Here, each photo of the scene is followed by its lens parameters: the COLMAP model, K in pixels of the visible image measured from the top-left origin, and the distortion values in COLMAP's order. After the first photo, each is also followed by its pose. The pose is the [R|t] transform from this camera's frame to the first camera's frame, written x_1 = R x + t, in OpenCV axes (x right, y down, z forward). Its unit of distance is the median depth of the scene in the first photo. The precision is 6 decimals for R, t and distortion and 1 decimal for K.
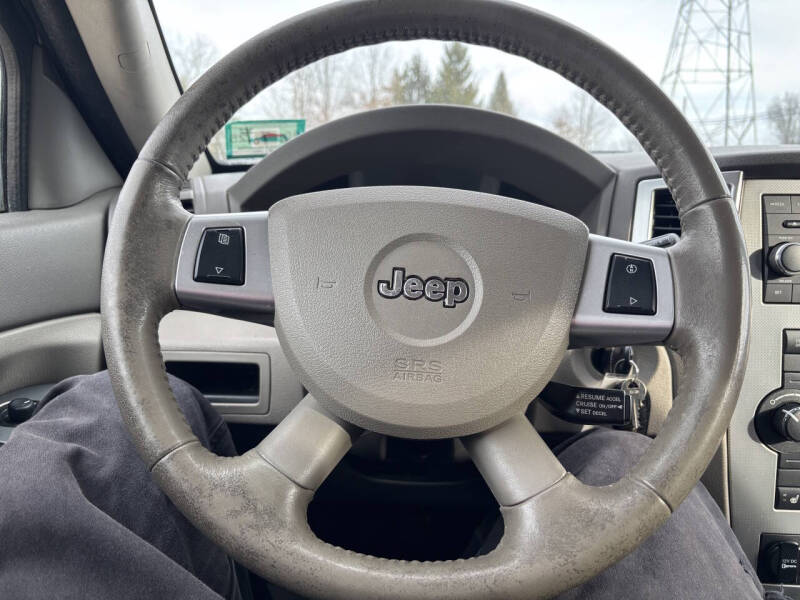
lens RADIAL K [[605.7, 0, 403.7], [0, 605.7, 297.7], [0, 0, 1]] dist [0.046538, -0.052023]
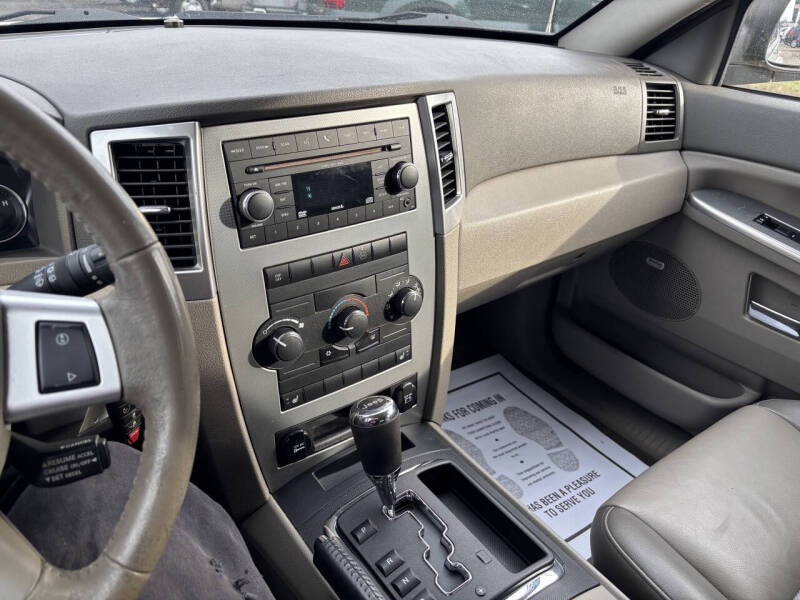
lens RADIAL K [[605.7, 0, 403.7], [0, 605.7, 297.7], [0, 0, 1]] dist [0.046538, -0.052023]
pose [[0.767199, -0.274275, 0.579809, 0.173334], [0.081667, 0.938375, 0.335831, -0.242084], [-0.636188, -0.210298, 0.742320, 0.029252]]
